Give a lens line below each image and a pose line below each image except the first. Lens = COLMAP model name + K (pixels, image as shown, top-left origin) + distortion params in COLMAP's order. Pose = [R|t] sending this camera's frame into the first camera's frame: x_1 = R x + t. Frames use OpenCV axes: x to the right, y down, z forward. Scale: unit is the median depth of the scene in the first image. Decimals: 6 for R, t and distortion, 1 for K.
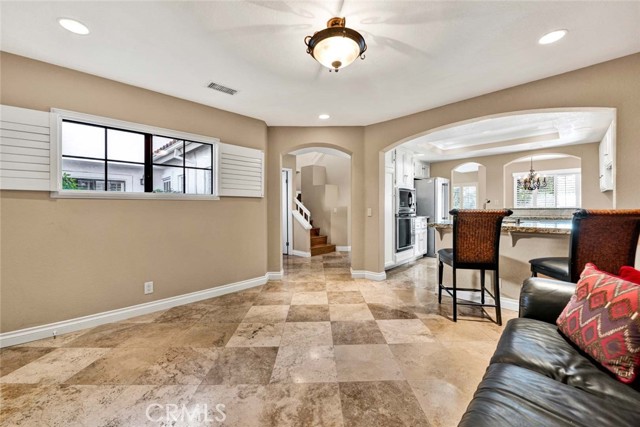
lens RADIAL K [[256.6, 0, 322.3], [0, 256.6, 209.0], [0, 0, 1]] dist [-0.001728, -0.000245]
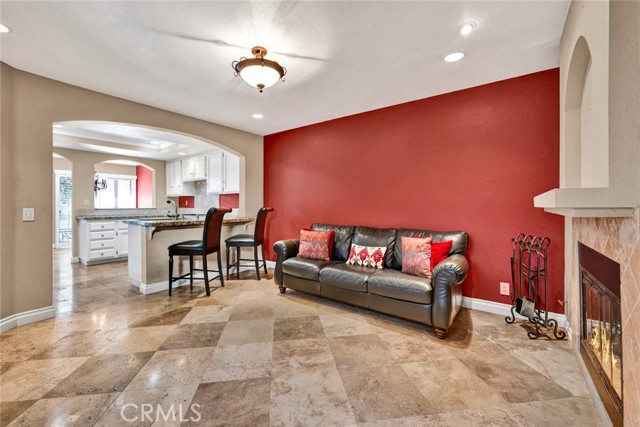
lens RADIAL K [[261.7, 0, 319.1], [0, 261.7, 207.4], [0, 0, 1]] dist [-0.000357, -0.000094]
pose [[-0.124588, 0.006246, 0.992189, -0.864048], [0.019235, 0.999807, -0.003879, 0.018904], [-0.992022, 0.018601, -0.124684, 0.641928]]
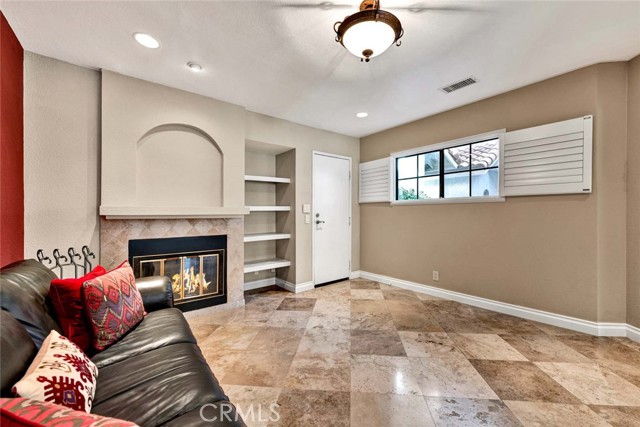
lens RADIAL K [[261.7, 0, 319.1], [0, 261.7, 207.4], [0, 0, 1]] dist [-0.000357, -0.000094]
pose [[-0.142274, -0.020897, -0.989607, 0.742722], [0.011815, 0.999670, -0.022808, 0.001951], [0.989757, -0.014938, -0.141981, 0.717365]]
